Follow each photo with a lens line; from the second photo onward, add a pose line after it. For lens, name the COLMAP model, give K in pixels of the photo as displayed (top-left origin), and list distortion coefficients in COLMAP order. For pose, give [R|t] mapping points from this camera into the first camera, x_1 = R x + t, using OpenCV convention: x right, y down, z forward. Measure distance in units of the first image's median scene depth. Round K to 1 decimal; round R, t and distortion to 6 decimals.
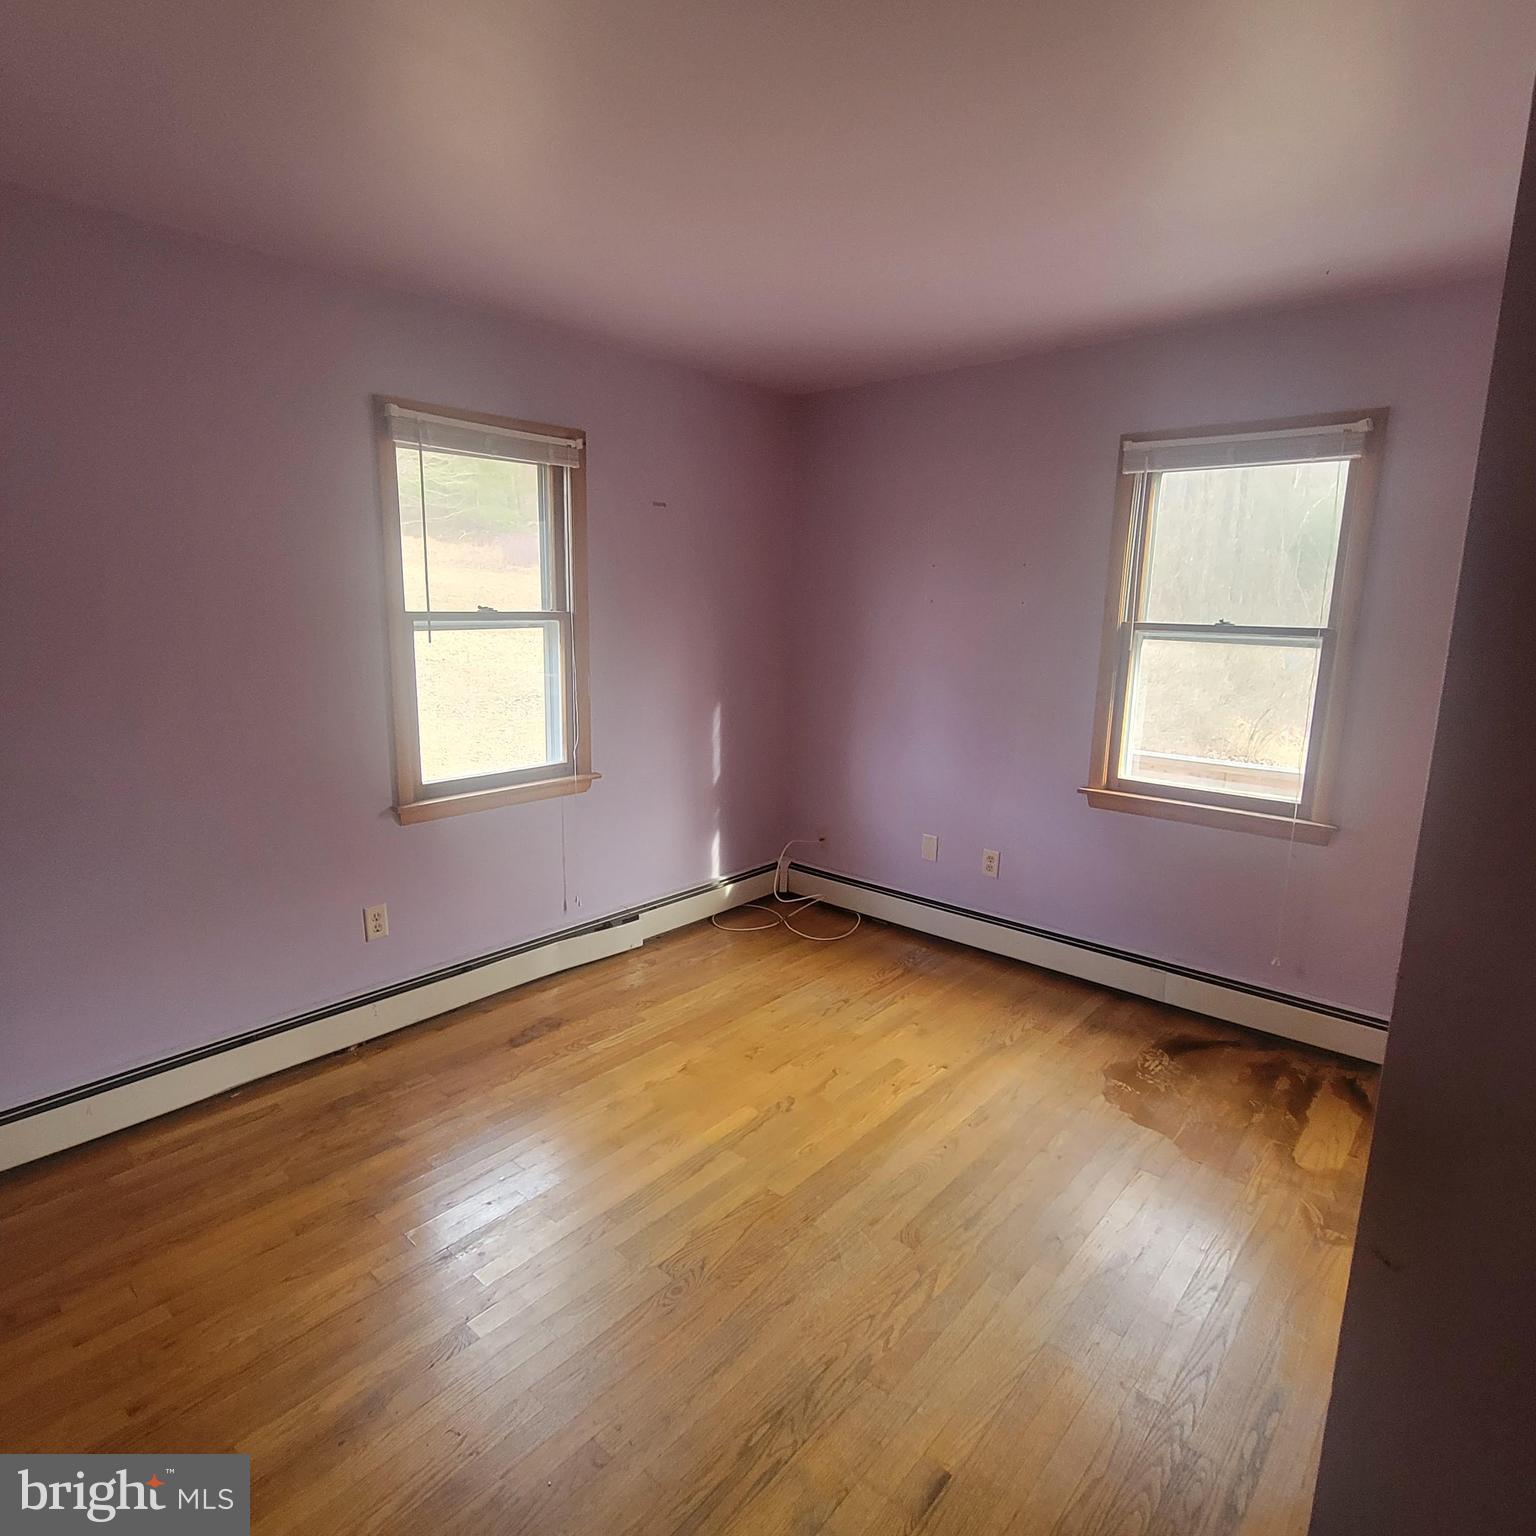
lens RADIAL K [[893.6, 0, 759.3], [0, 893.6, 770.6], [0, 0, 1]] dist [0.003915, 0.001077]
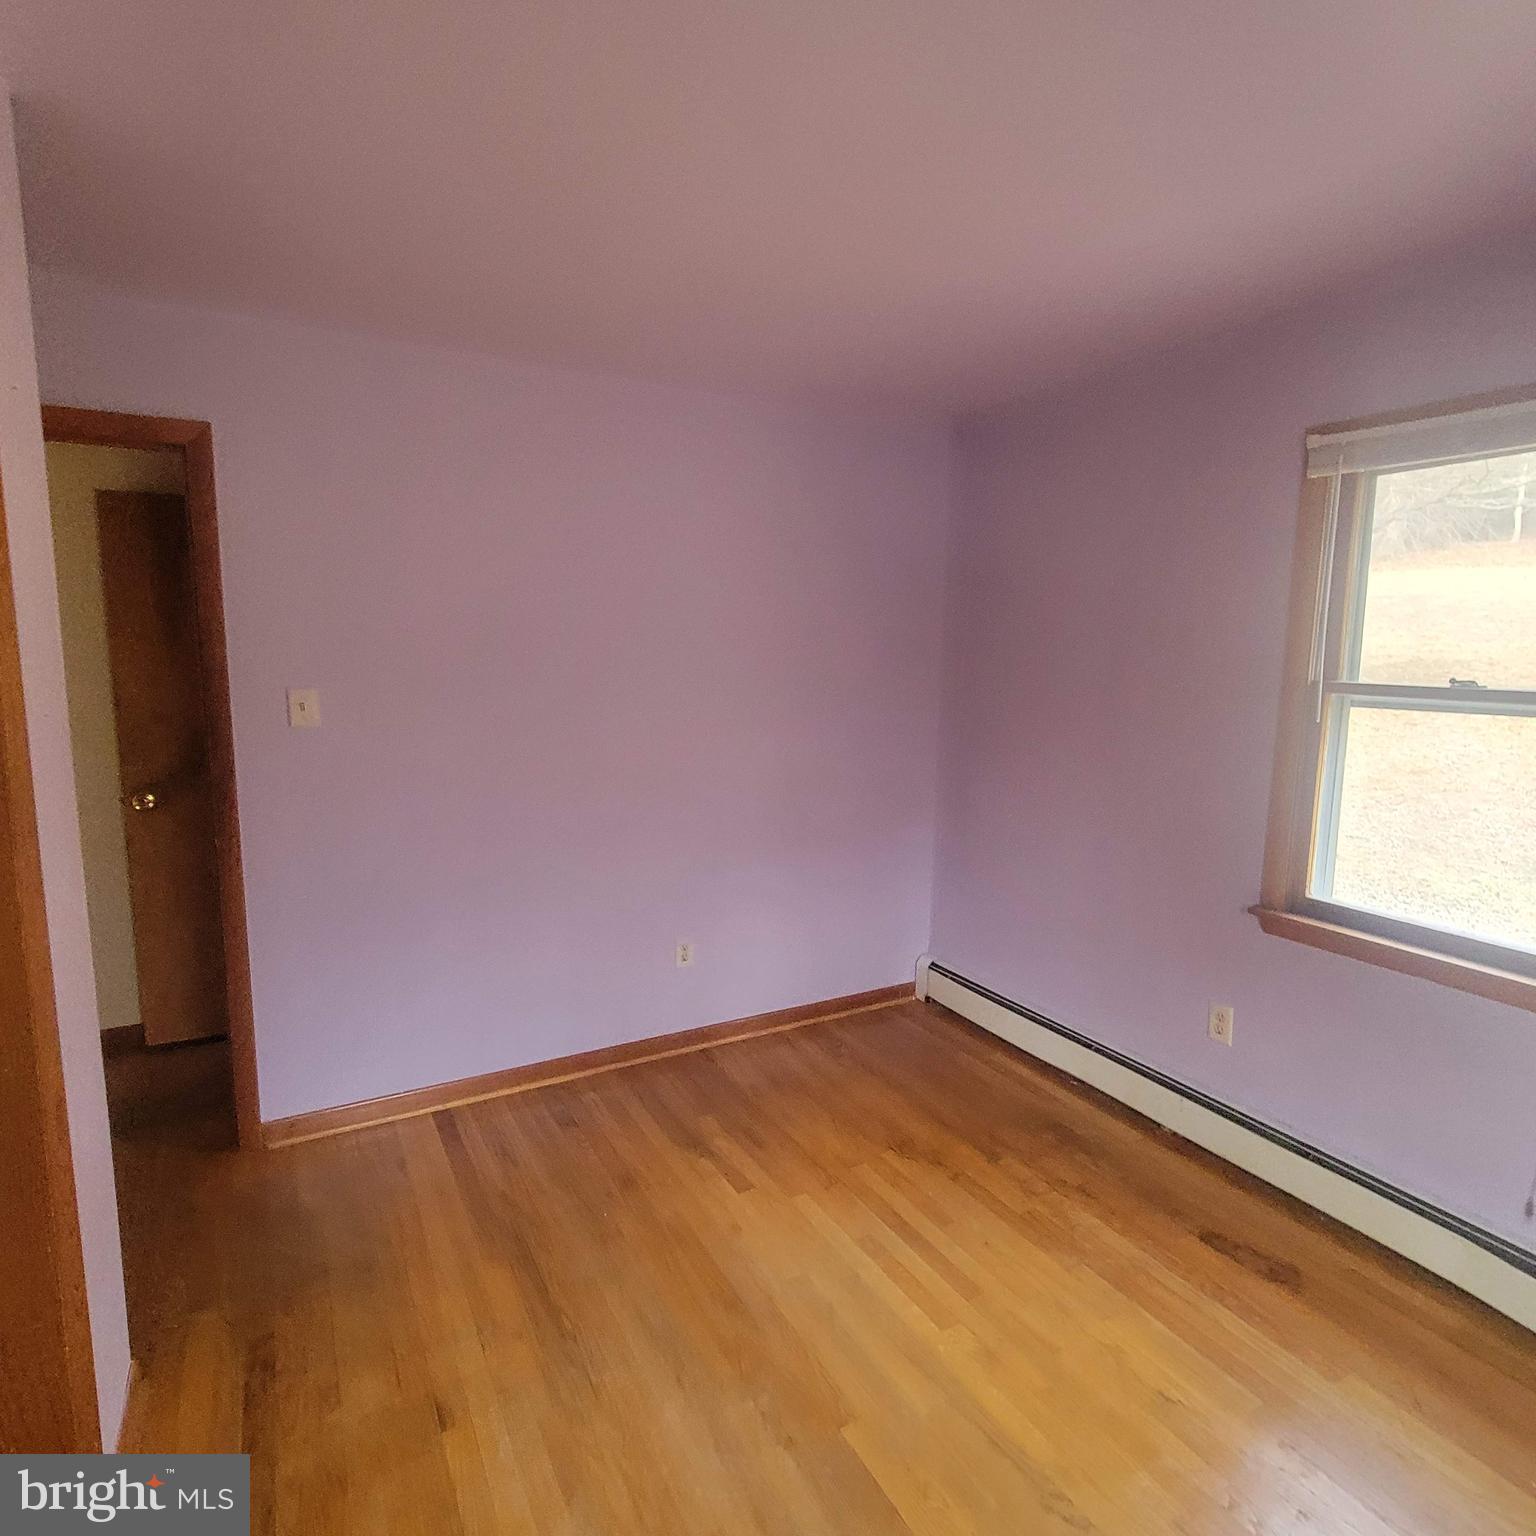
lens RADIAL K [[893.6, 0, 751.3], [0, 893.6, 765.6], [0, 0, 1]] dist [0.003915, 0.001077]
pose [[-0.347088, 0.111194, -0.931217, 0.605619], [-0.186951, 0.964814, 0.184887, -0.176040], [0.919010, 0.238264, -0.314088, 0.885707]]
